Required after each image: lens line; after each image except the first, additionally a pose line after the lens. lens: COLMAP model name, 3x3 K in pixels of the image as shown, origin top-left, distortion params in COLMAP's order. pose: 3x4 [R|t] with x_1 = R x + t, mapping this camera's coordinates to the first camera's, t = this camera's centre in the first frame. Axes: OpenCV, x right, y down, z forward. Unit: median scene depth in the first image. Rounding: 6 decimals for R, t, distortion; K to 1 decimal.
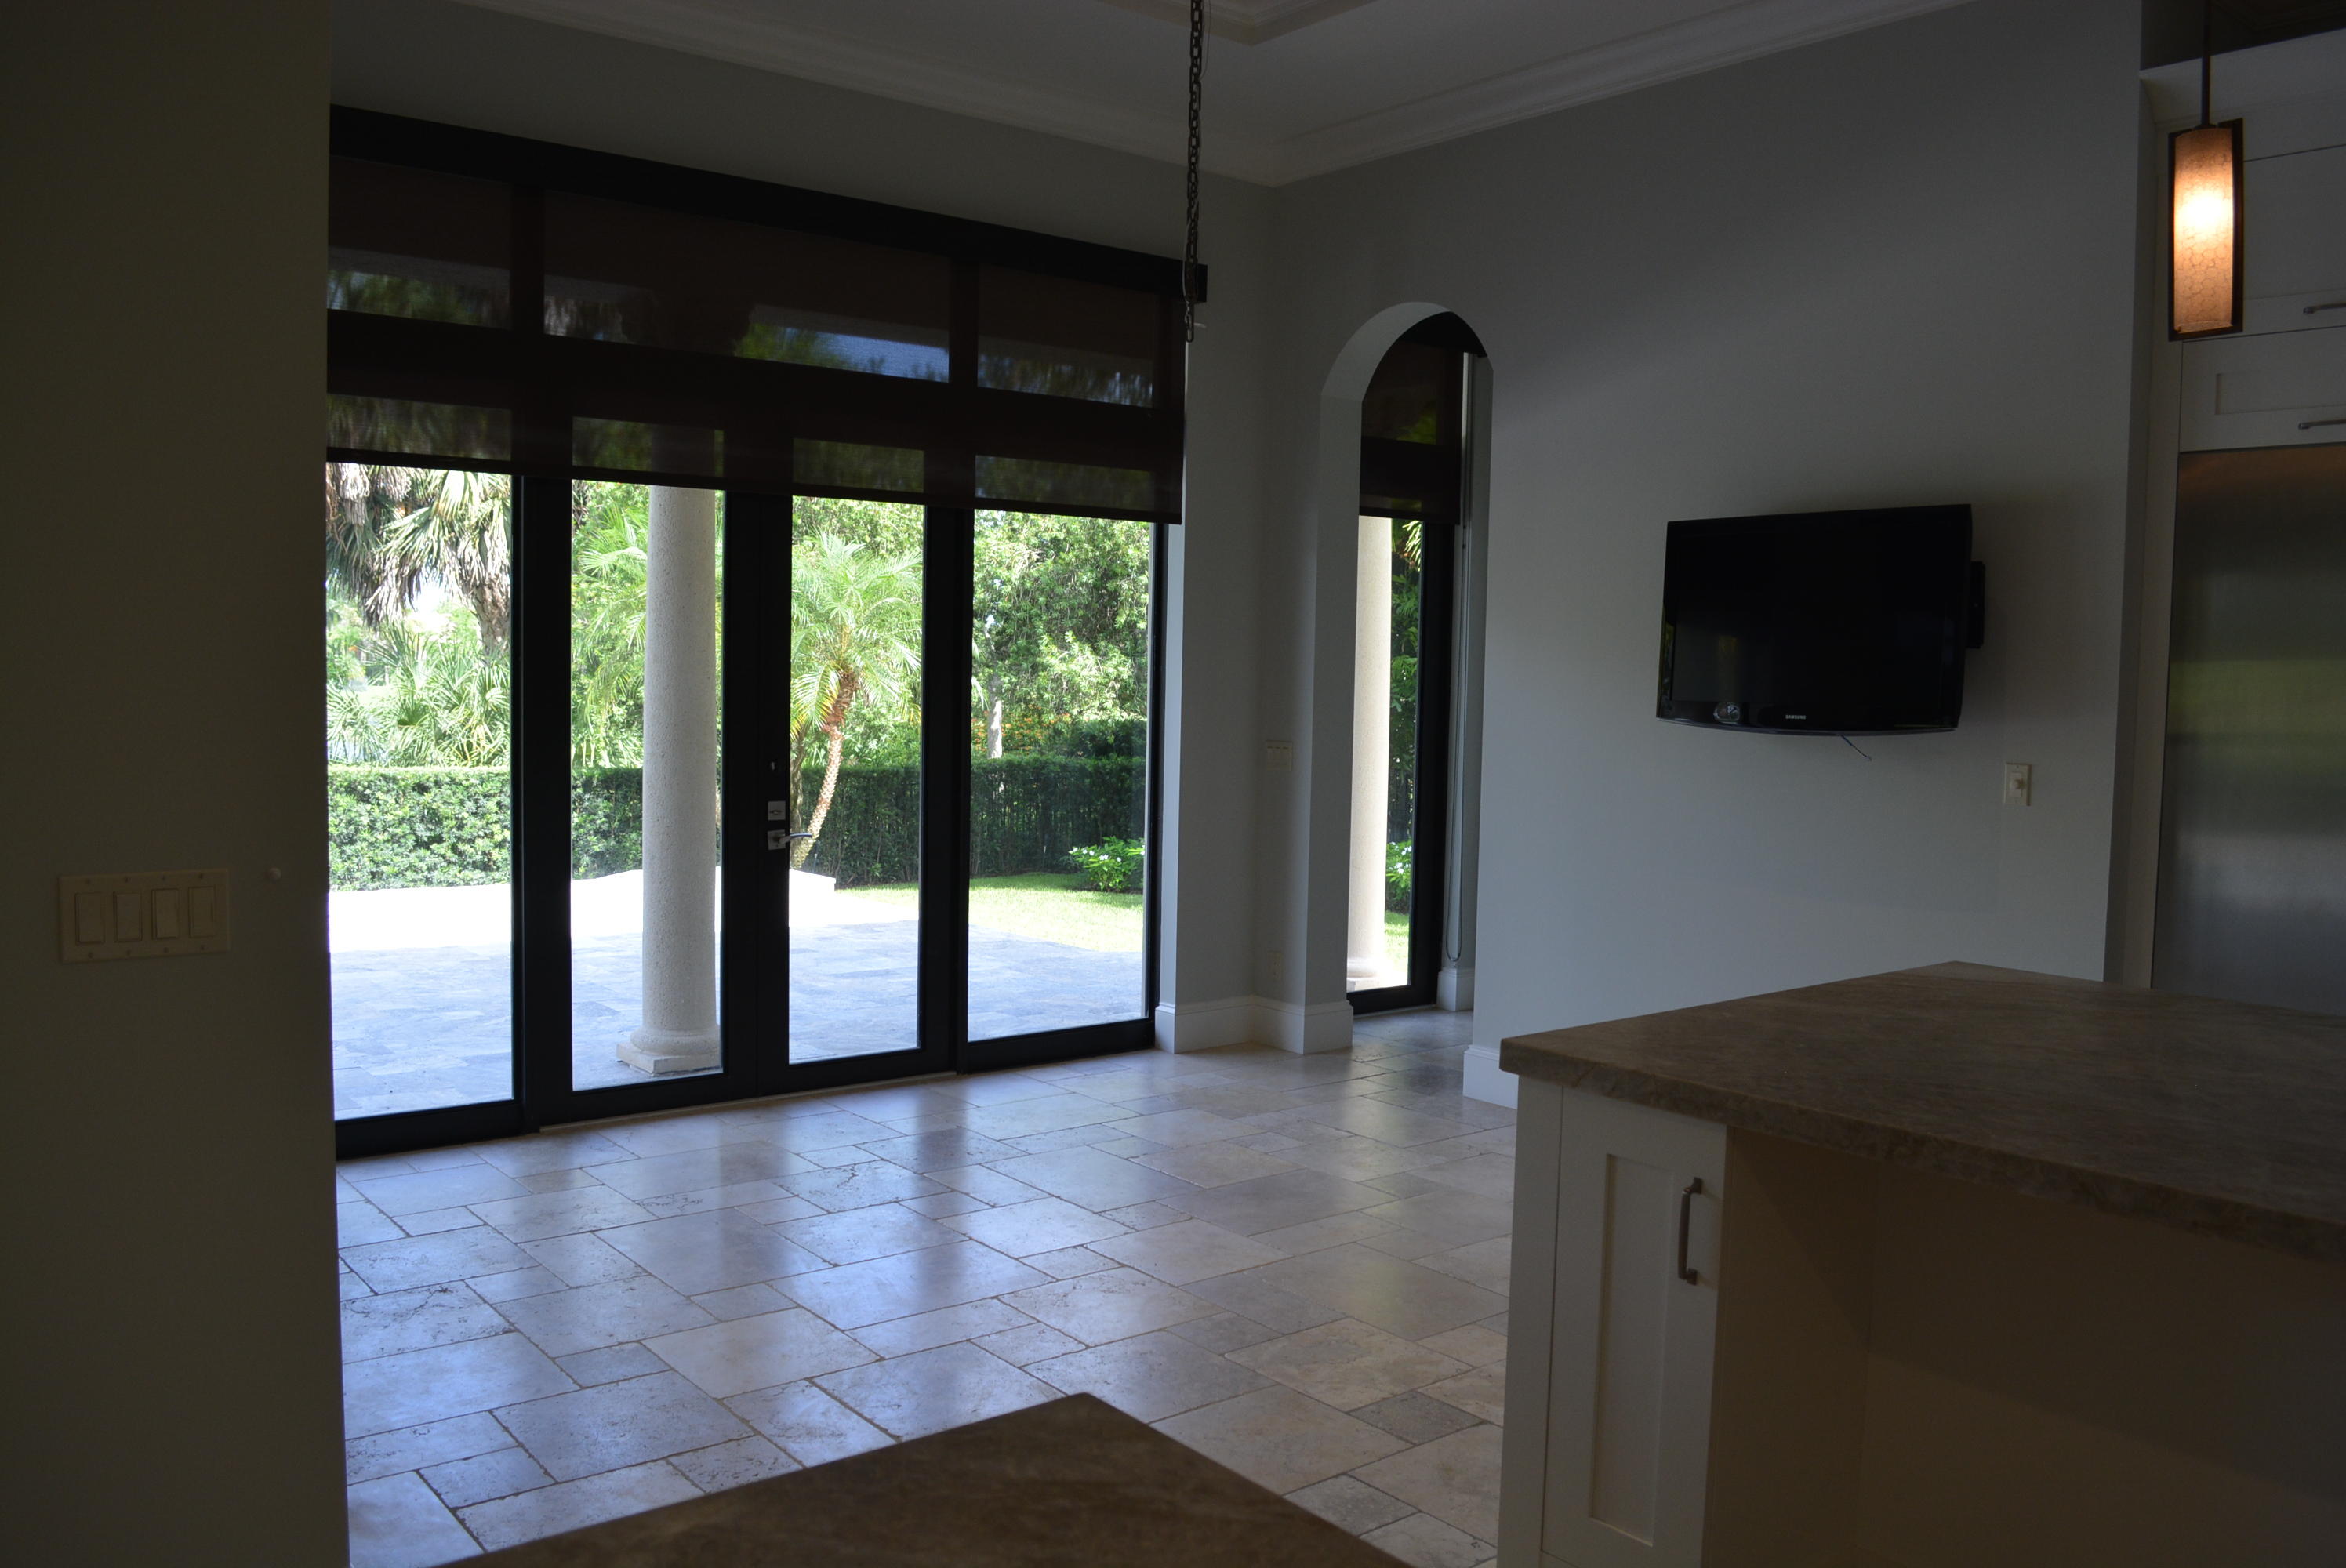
lens RADIAL K [[1846.9, 0, 1192.0], [0, 1846.9, 779.3], [0, 0, 1]] dist [-0.081964, 0.014567]
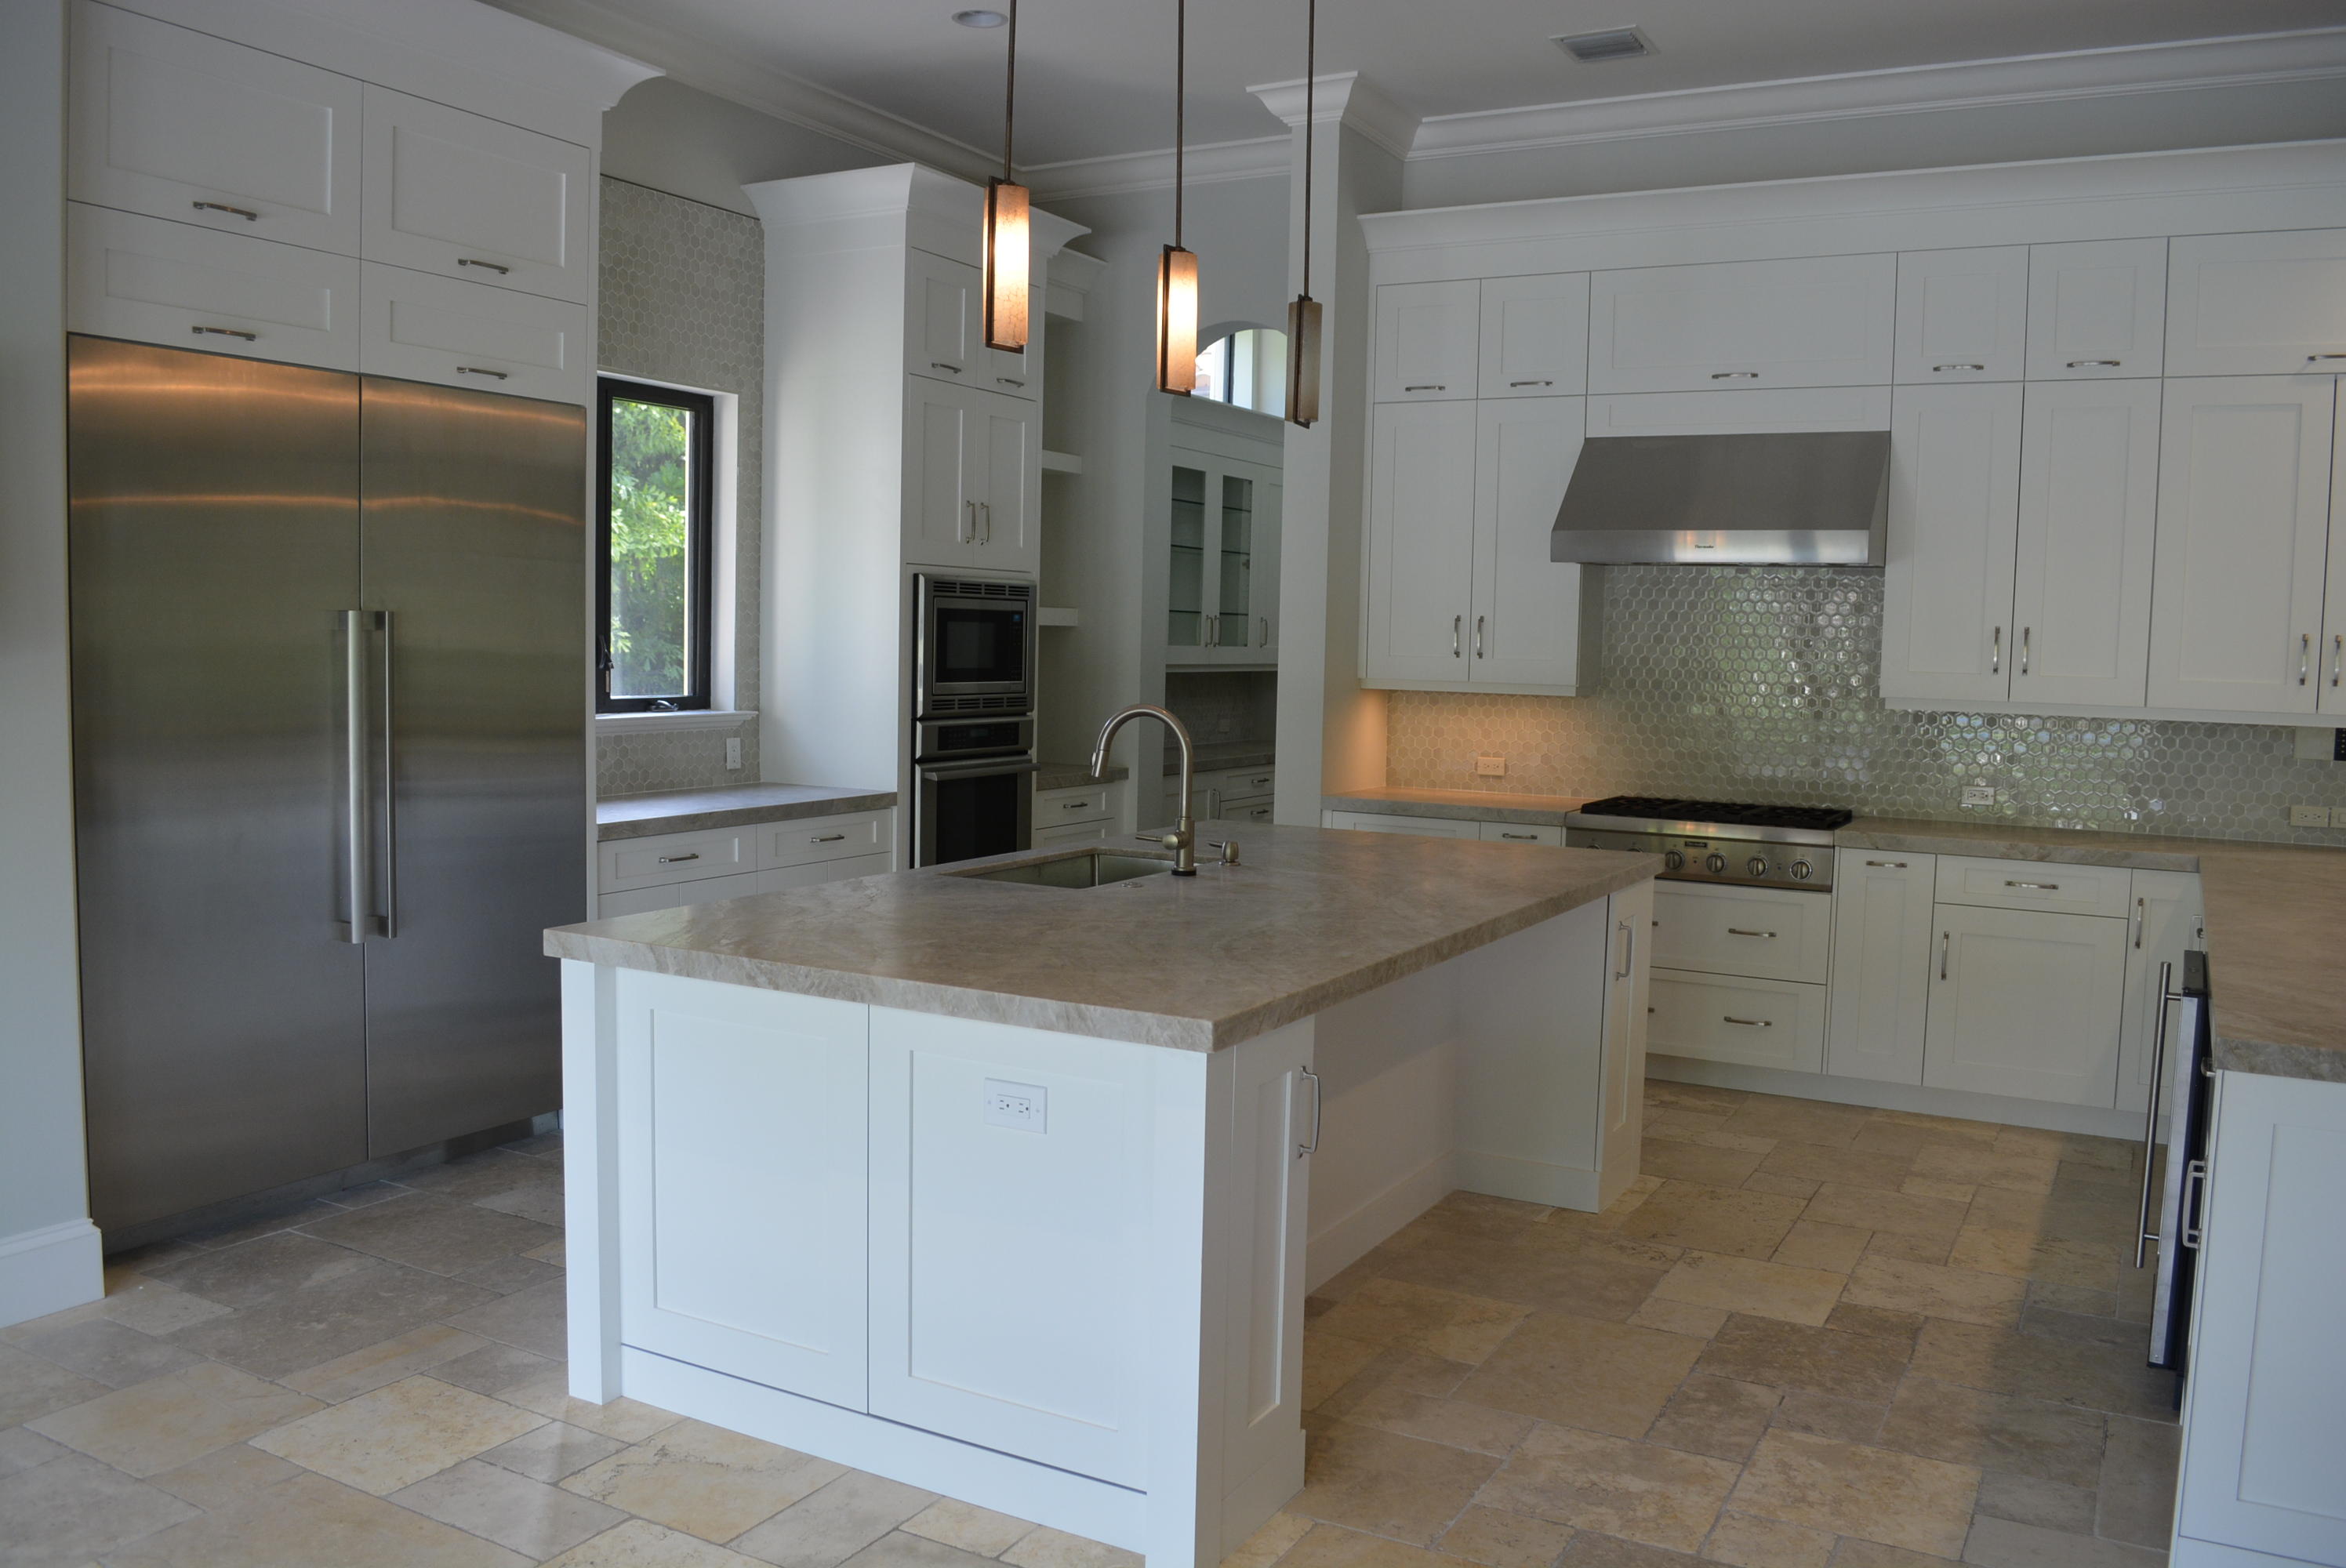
lens RADIAL K [[1846.9, 0, 1183.0], [0, 1846.9, 796.4], [0, 0, 1]] dist [-0.081964, 0.014567]
pose [[-0.385075, -0.109283, 0.916392, -0.438589], [0.027476, 0.991167, 0.129746, -0.062283], [-0.922476, 0.075141, -0.378671, 0.873135]]
